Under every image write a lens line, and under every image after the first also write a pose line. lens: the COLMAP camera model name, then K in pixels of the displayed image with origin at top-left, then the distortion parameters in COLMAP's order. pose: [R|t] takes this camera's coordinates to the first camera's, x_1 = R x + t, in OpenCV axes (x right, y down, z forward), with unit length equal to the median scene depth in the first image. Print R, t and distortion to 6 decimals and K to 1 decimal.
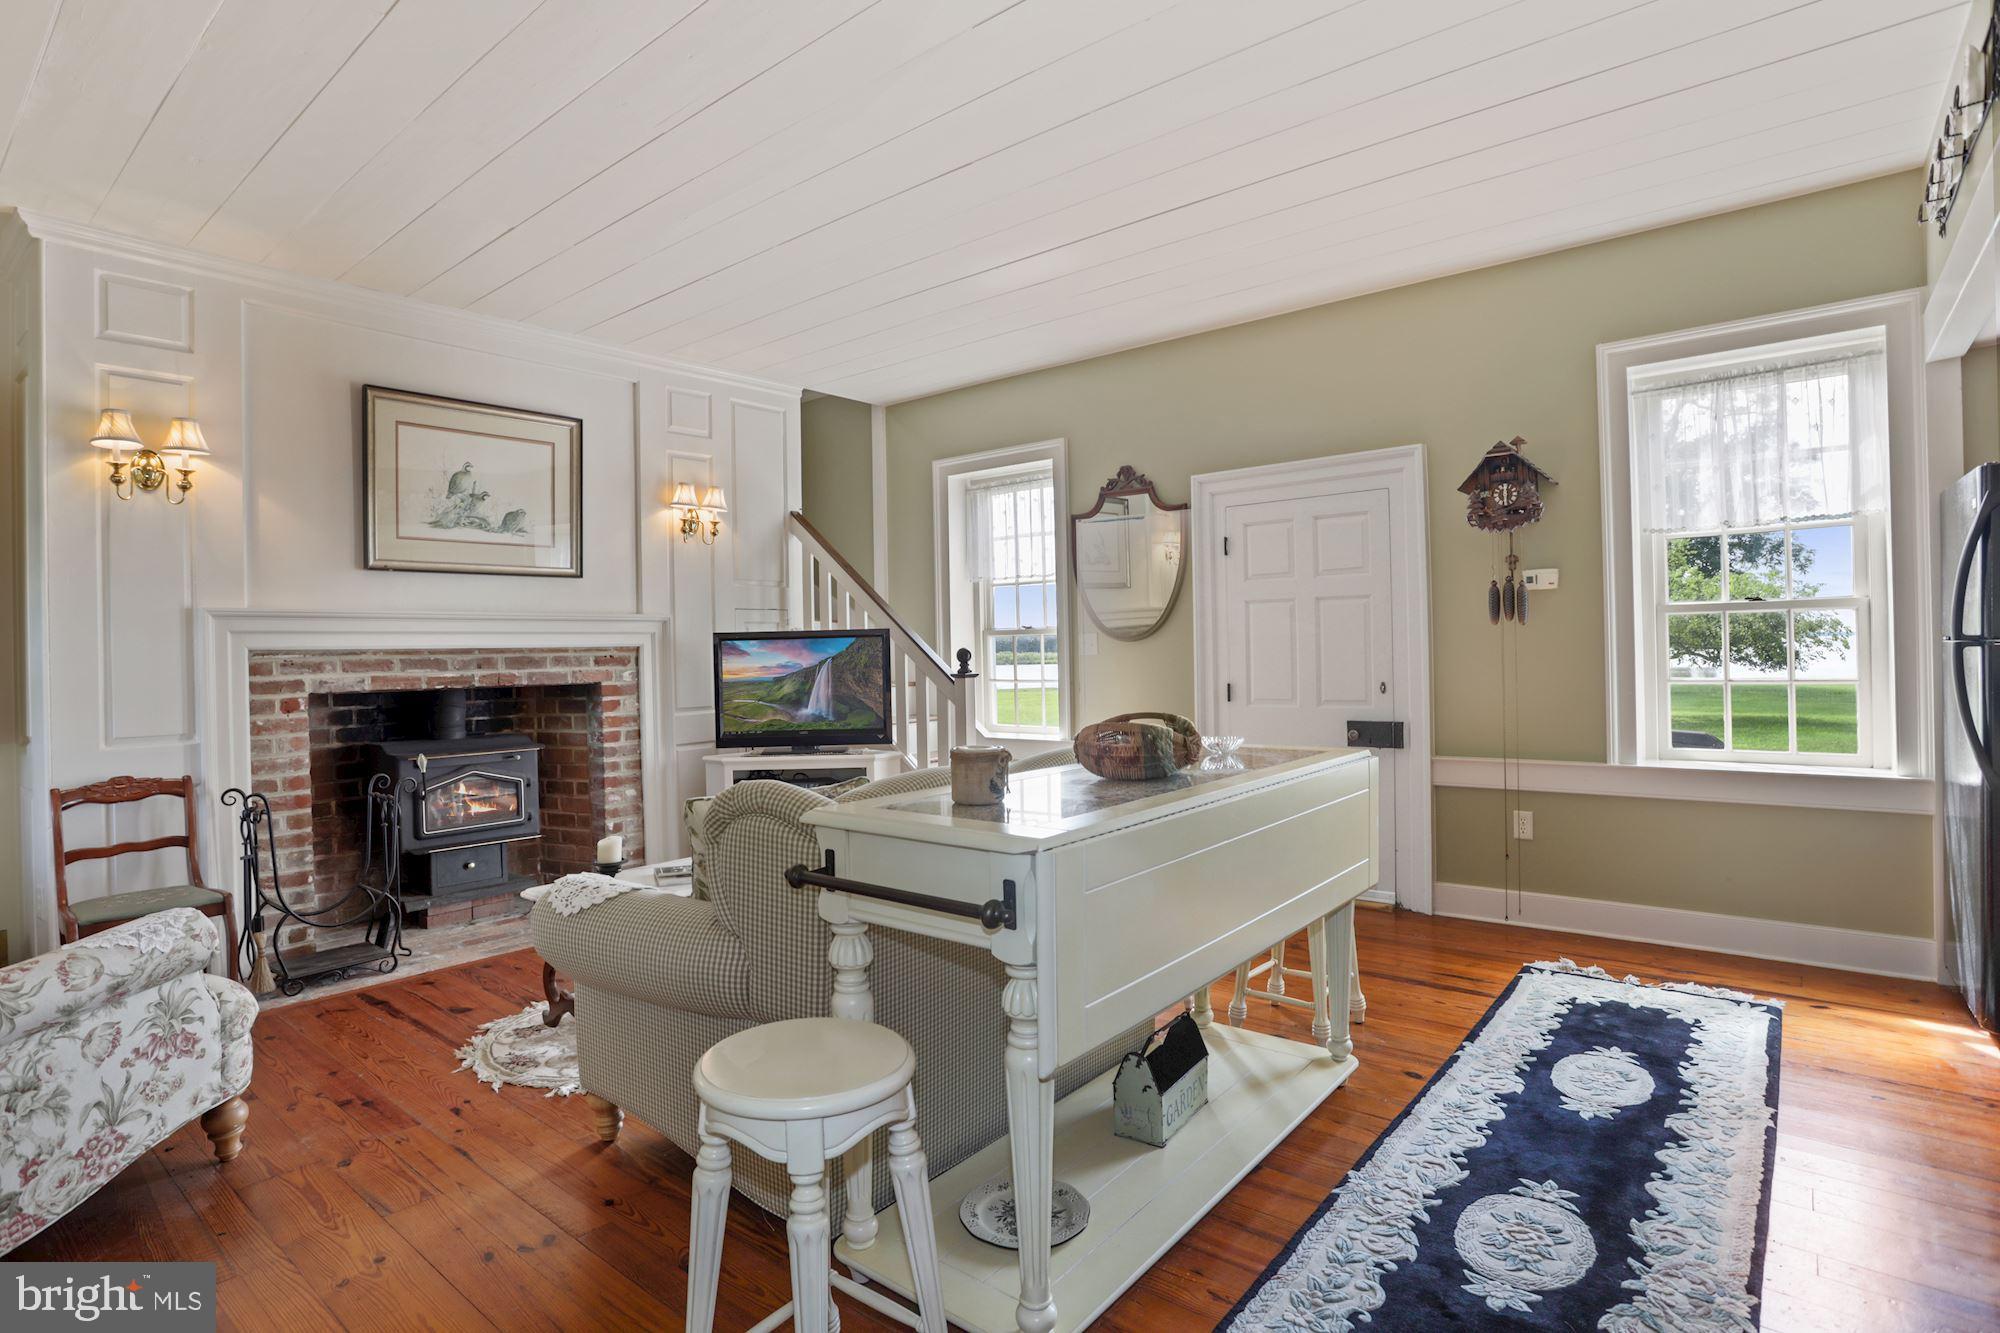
lens RADIAL K [[1007.8, 0, 995.1], [0, 1007.8, 647.6], [0, 0, 1]] dist [-0.041534, 0.014404]
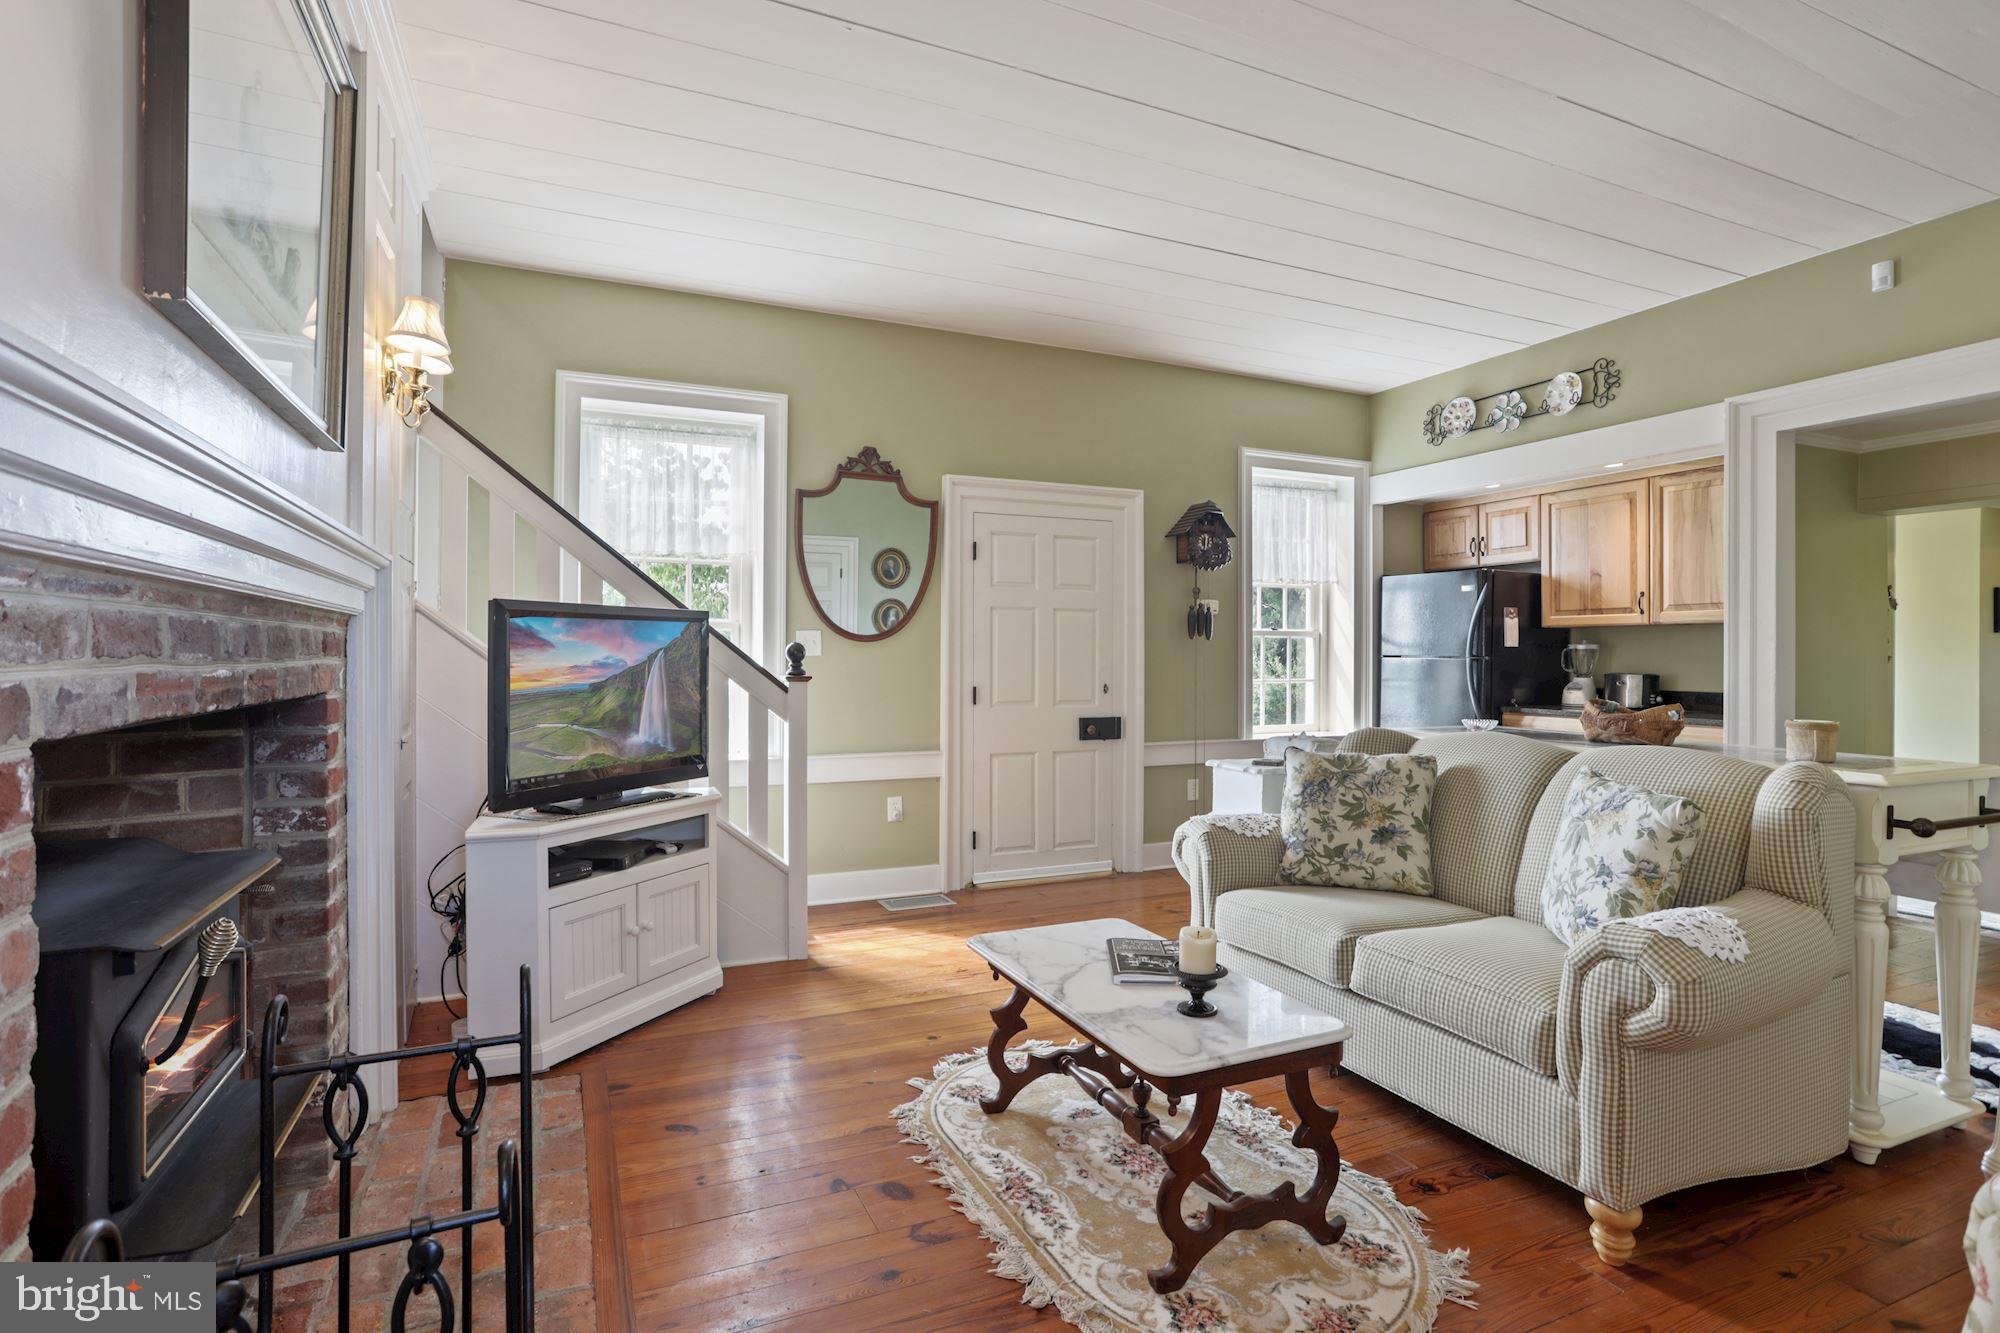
lens RADIAL K [[1007.8, 0, 1004.6], [0, 1007.8, 651.0], [0, 0, 1]] dist [-0.041534, 0.014404]
pose [[0.444755, 0.022210, 0.895377, -0.777151], [-0.018188, 0.999710, -0.015764, 0.017883], [-0.895468, -0.009274, 0.445030, 0.612912]]
